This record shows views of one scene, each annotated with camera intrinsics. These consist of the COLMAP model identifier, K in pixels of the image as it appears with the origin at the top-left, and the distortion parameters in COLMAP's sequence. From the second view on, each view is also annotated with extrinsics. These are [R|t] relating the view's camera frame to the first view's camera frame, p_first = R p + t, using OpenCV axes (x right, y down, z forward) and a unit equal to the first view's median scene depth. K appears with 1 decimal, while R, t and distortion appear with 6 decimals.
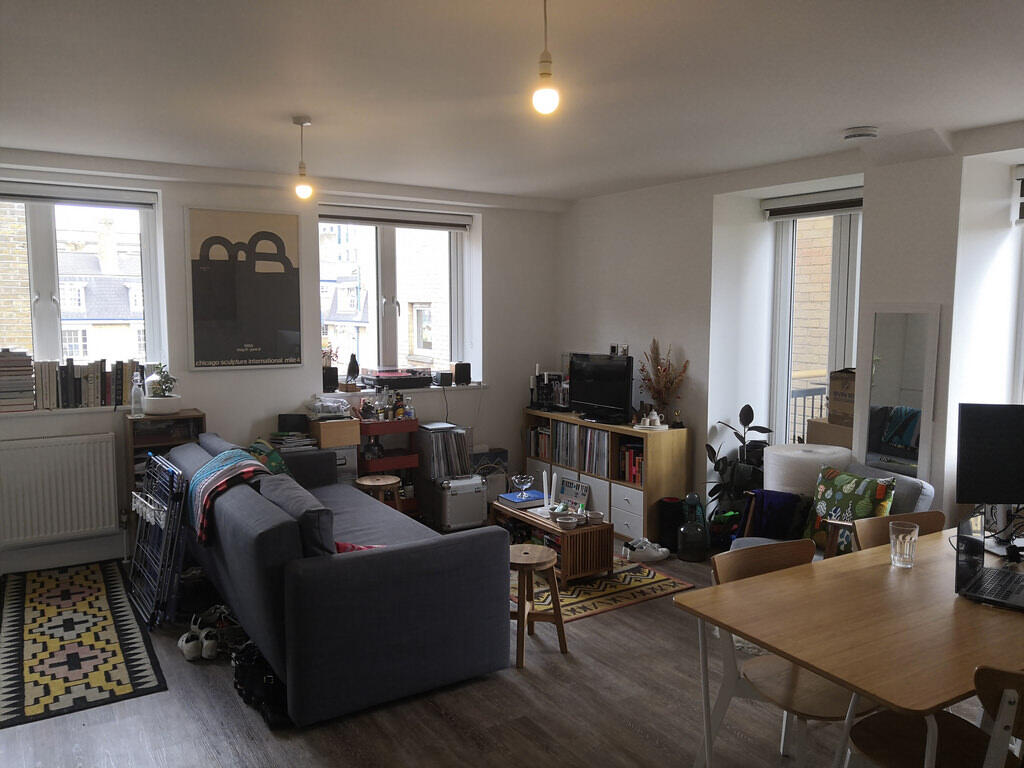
lens RADIAL K [[816.3, 0, 508.2], [0, 816.3, 390.3], [0, 0, 1]] dist [0.037236, -0.088651]
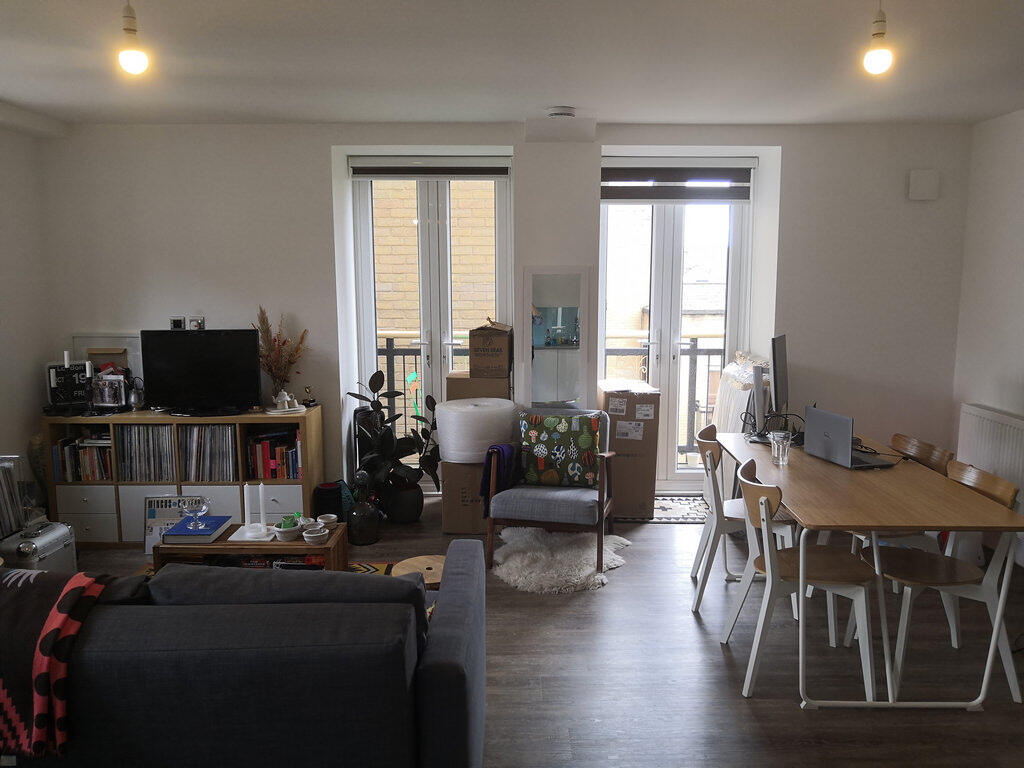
lens RADIAL K [[816.3, 0, 508.2], [0, 816.3, 390.3], [0, 0, 1]] dist [0.037236, -0.088651]
pose [[0.500511, -0.130497, 0.855838, -0.444280], [0.092501, 0.990976, 0.097006, -0.037508], [-0.860774, 0.030613, 0.508066, 0.361844]]
